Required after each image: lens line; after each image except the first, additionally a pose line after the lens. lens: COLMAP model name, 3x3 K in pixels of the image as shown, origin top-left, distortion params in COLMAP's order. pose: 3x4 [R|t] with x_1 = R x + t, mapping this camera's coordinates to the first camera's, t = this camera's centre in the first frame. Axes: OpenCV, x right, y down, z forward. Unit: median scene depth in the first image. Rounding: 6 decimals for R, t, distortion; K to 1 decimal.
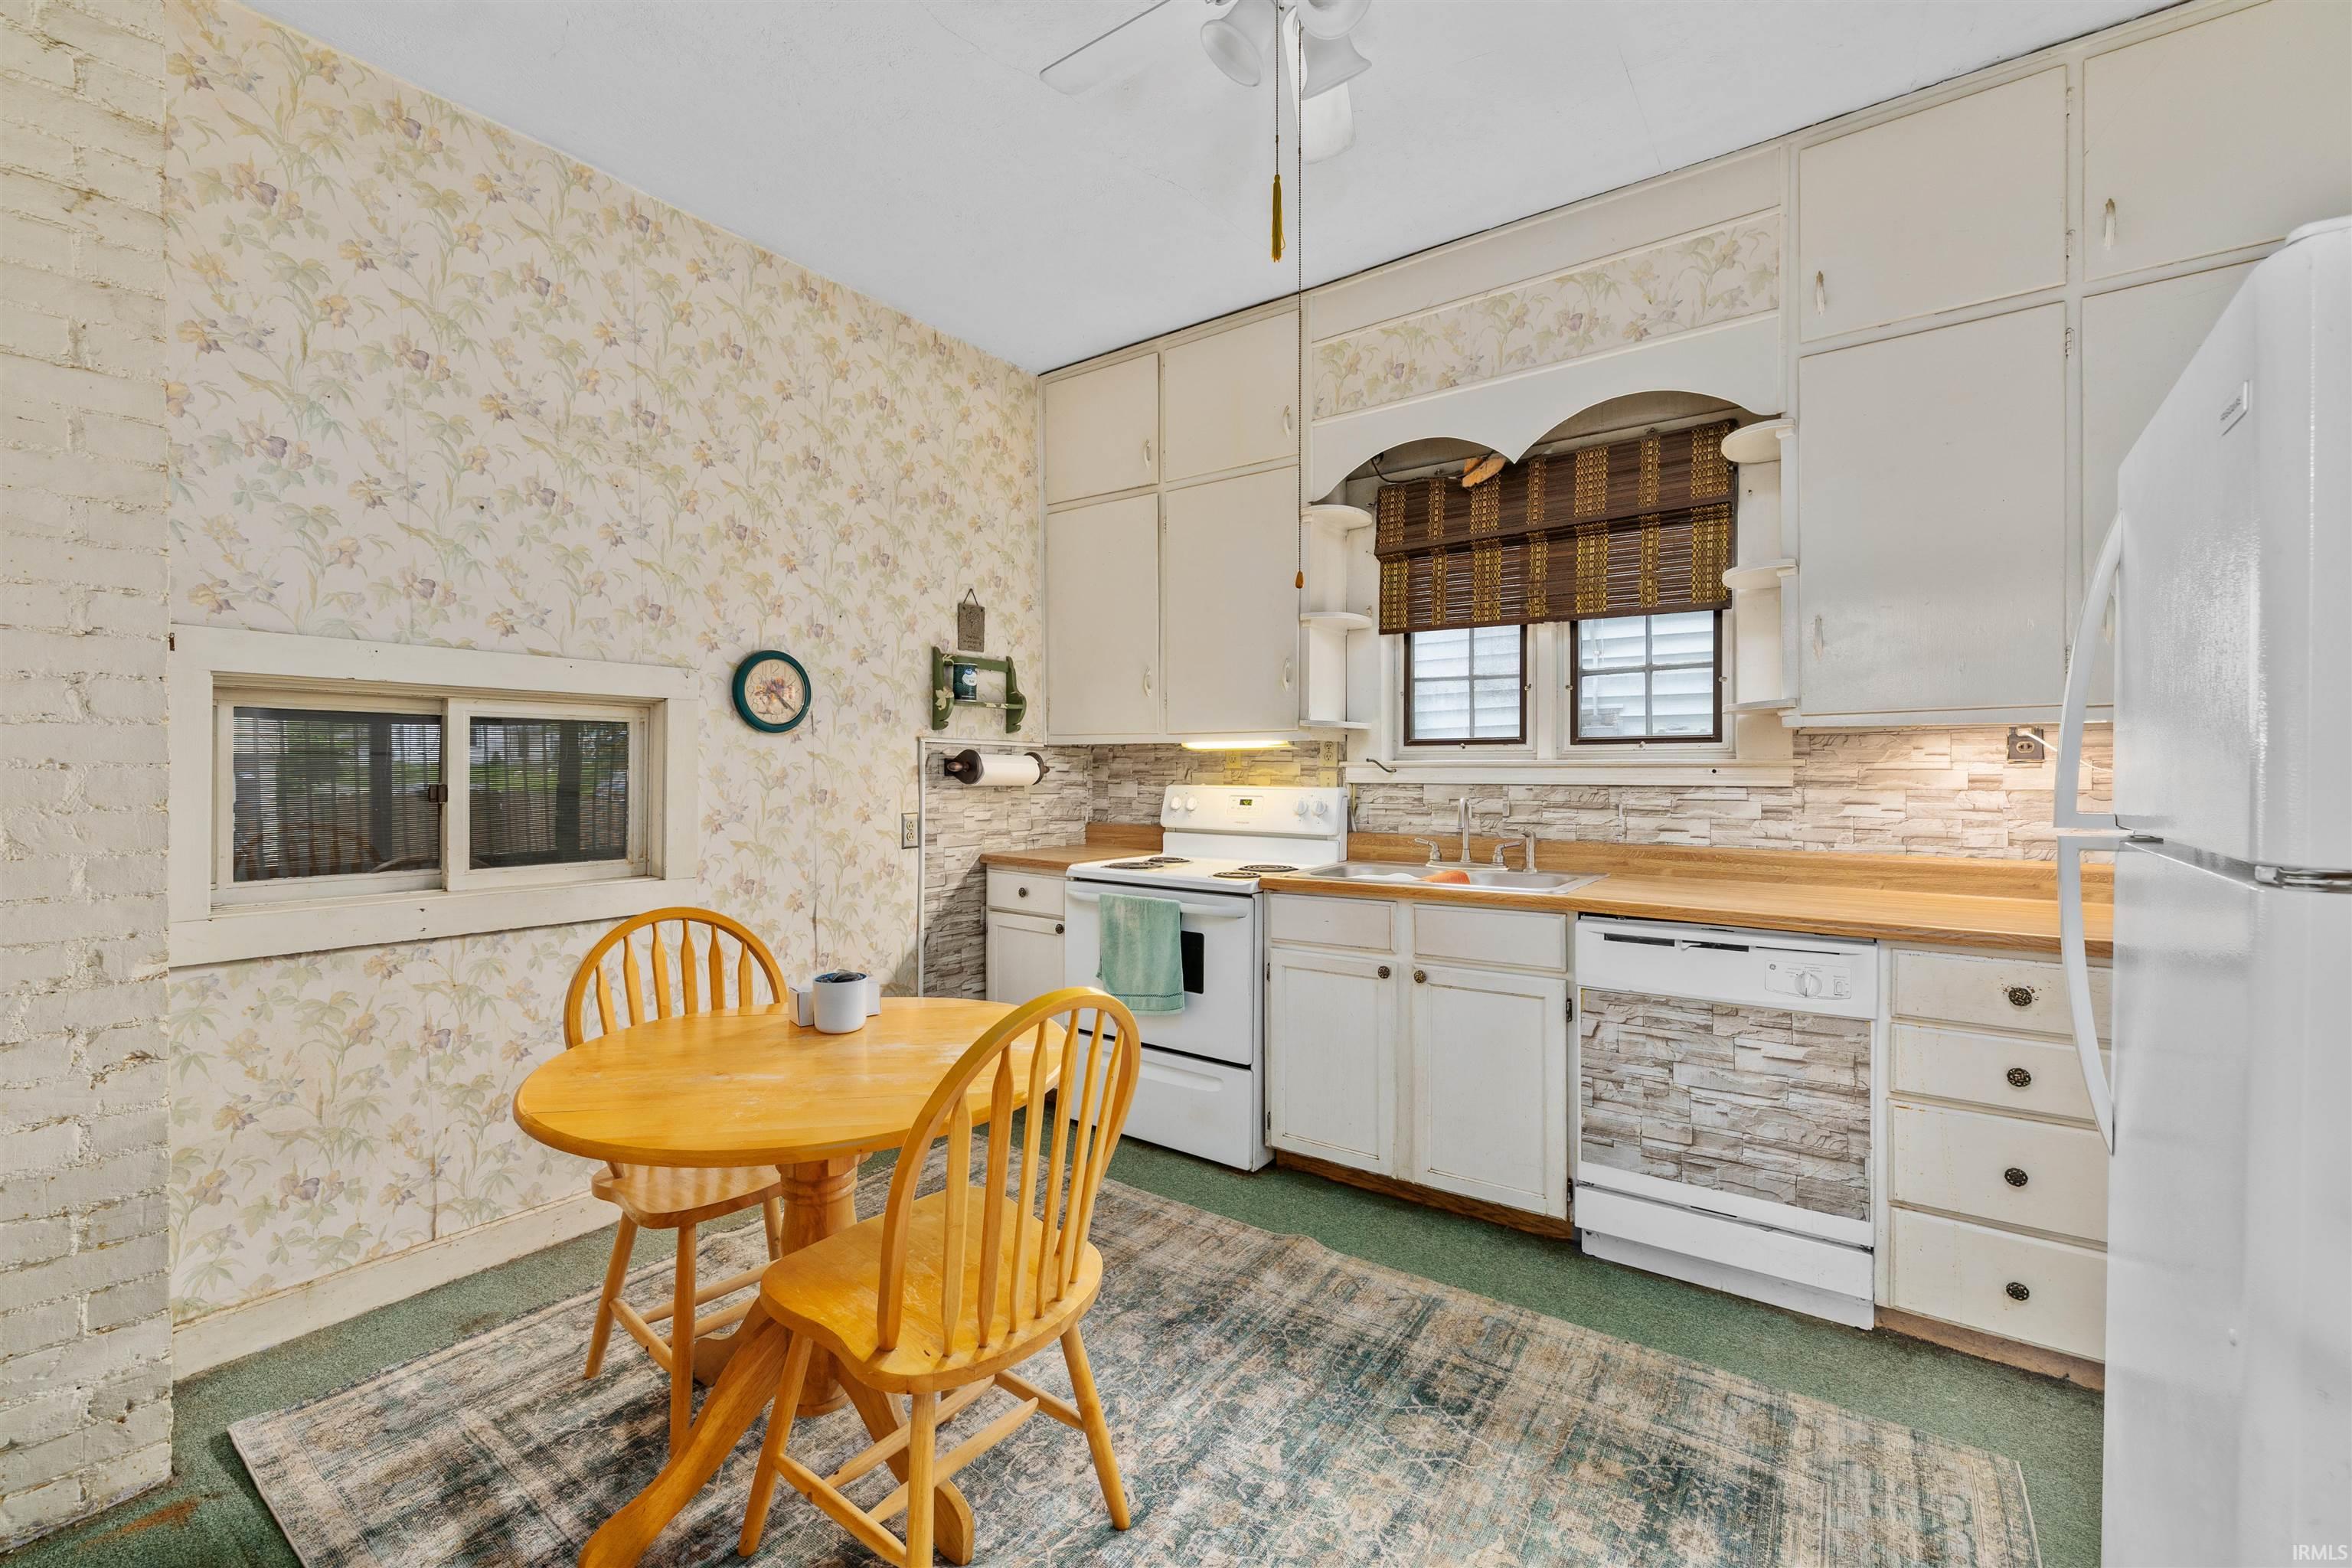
lens RADIAL K [[989.1, 0, 1174.2], [0, 989.1, 775.0], [0, 0, 1]] dist [0.004126, 0.000375]
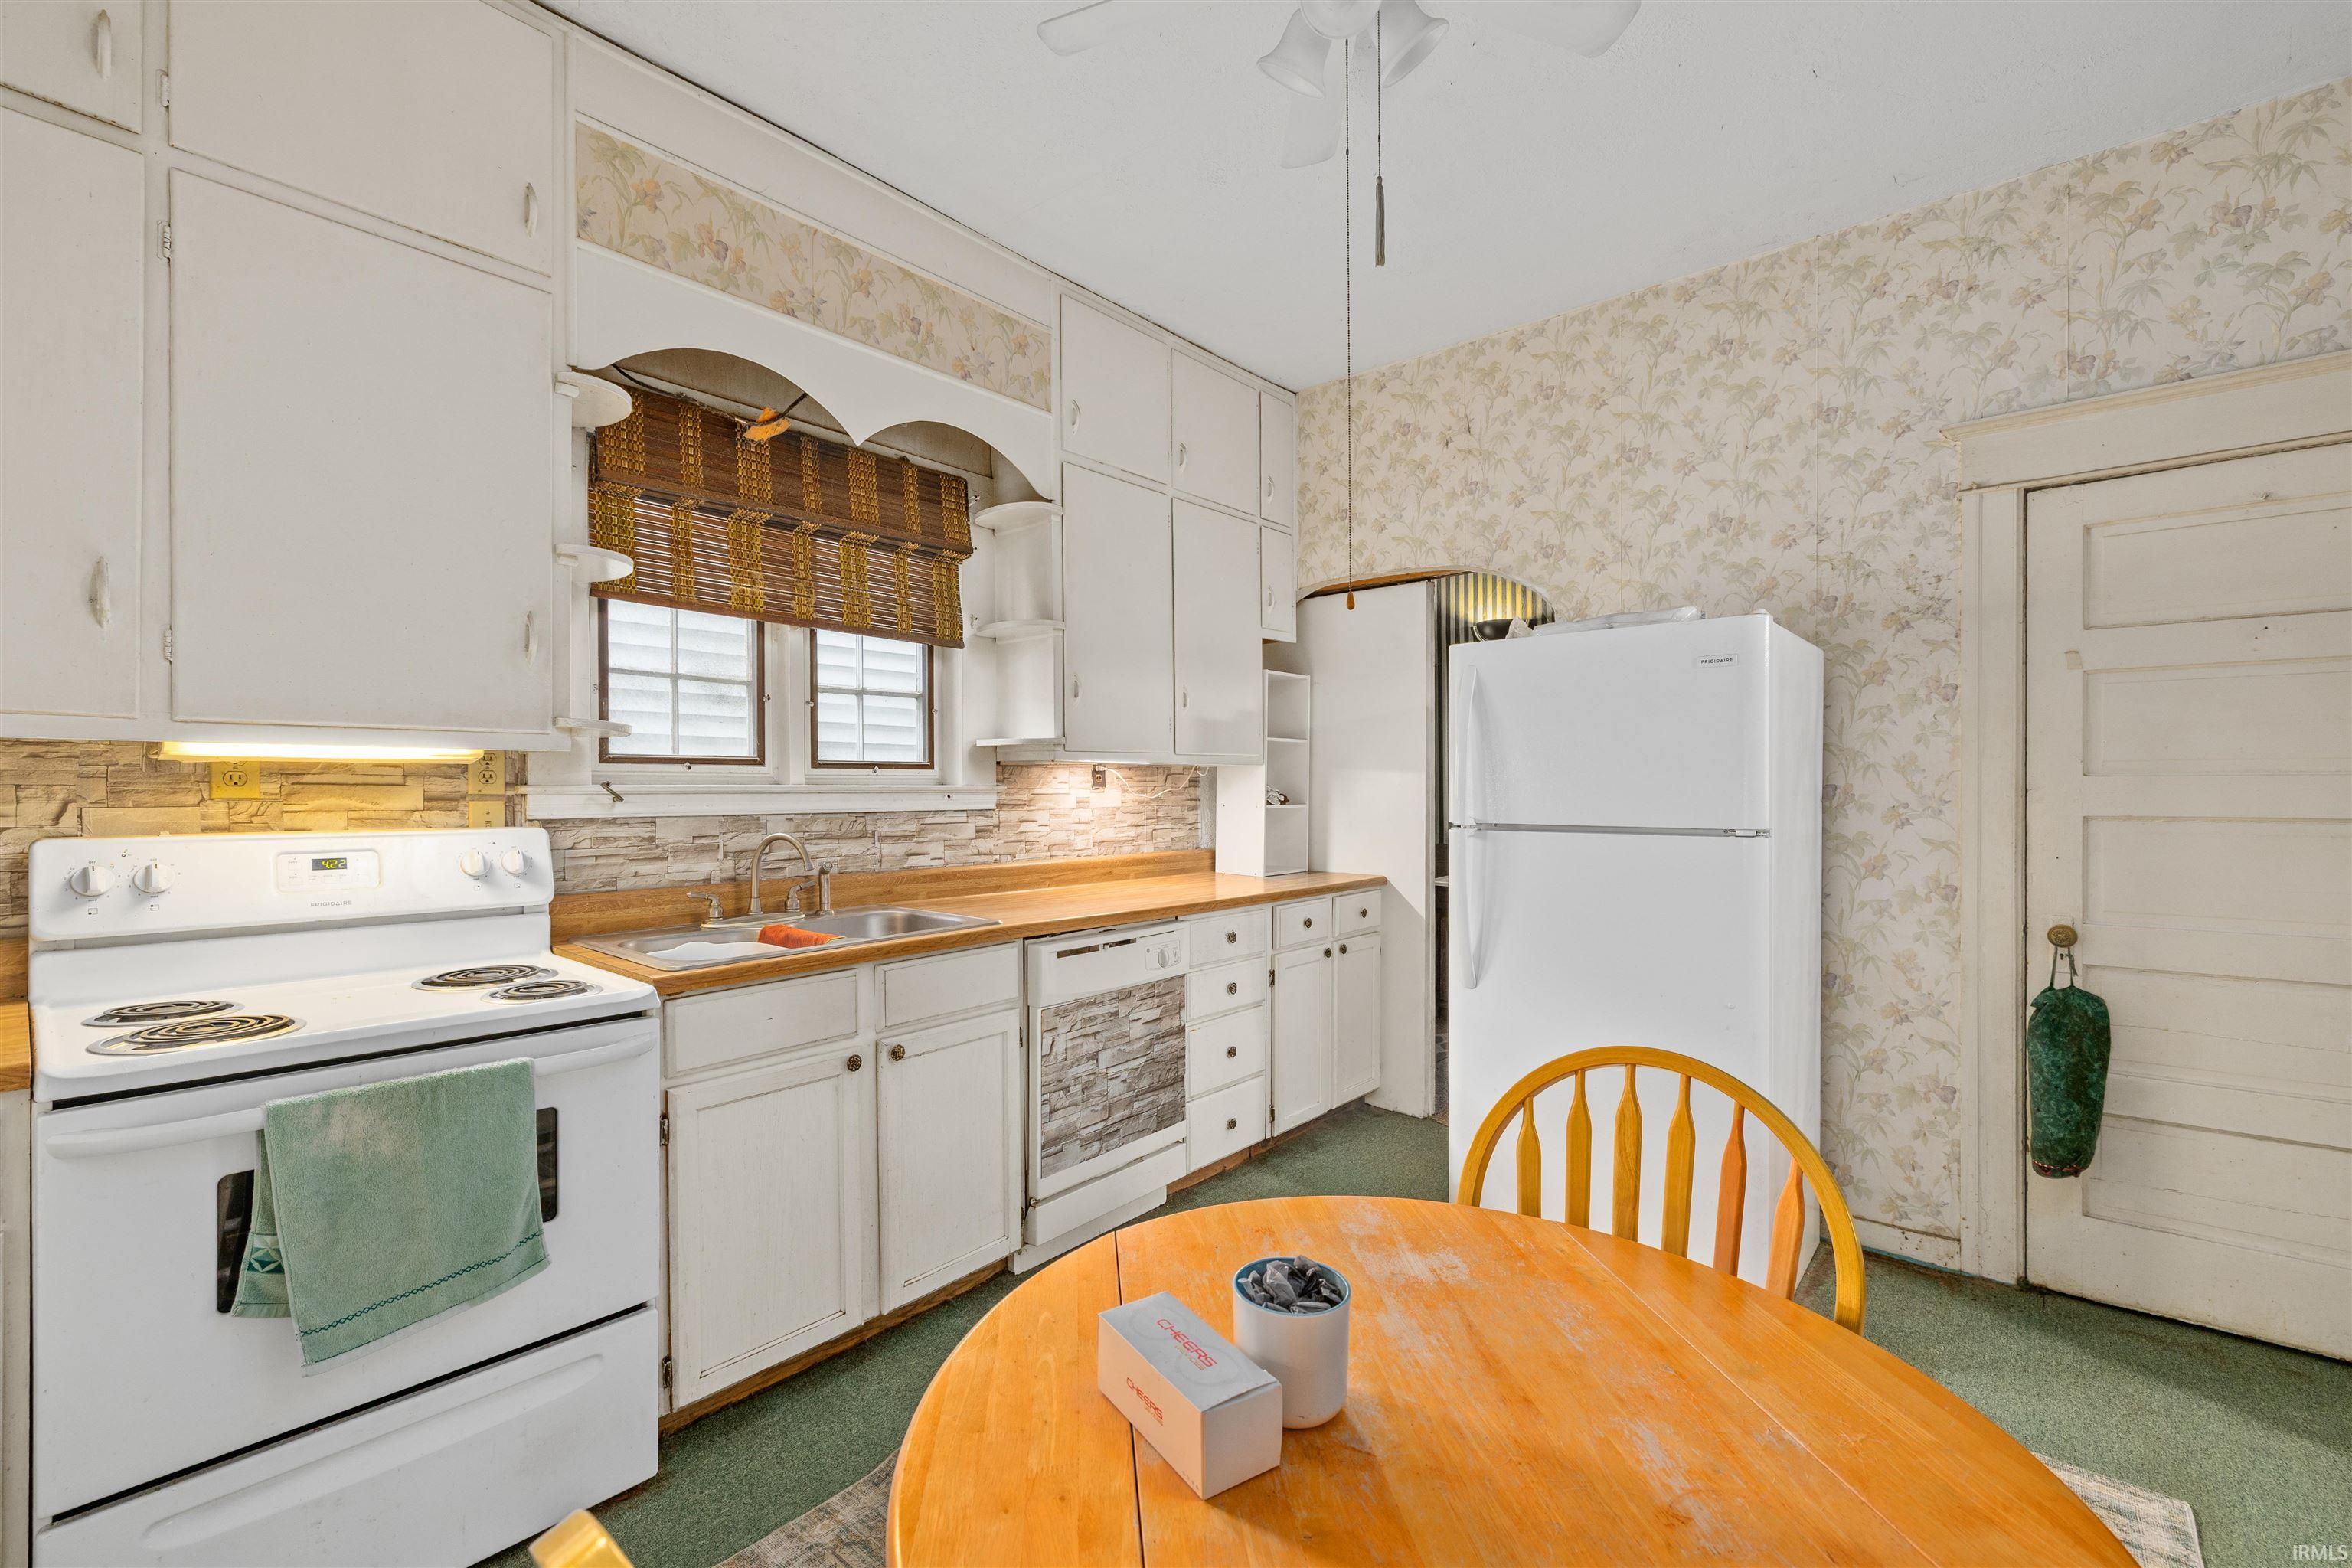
lens RADIAL K [[989.1, 0, 1173.8], [0, 989.1, 787.2], [0, 0, 1]] dist [0.004126, 0.000375]
pose [[0.092169, 0.001385, 0.995742, -0.505082], [0.007577, 0.999969, -0.002093, -0.009851], [-0.995715, 0.007738, 0.092156, 0.652432]]
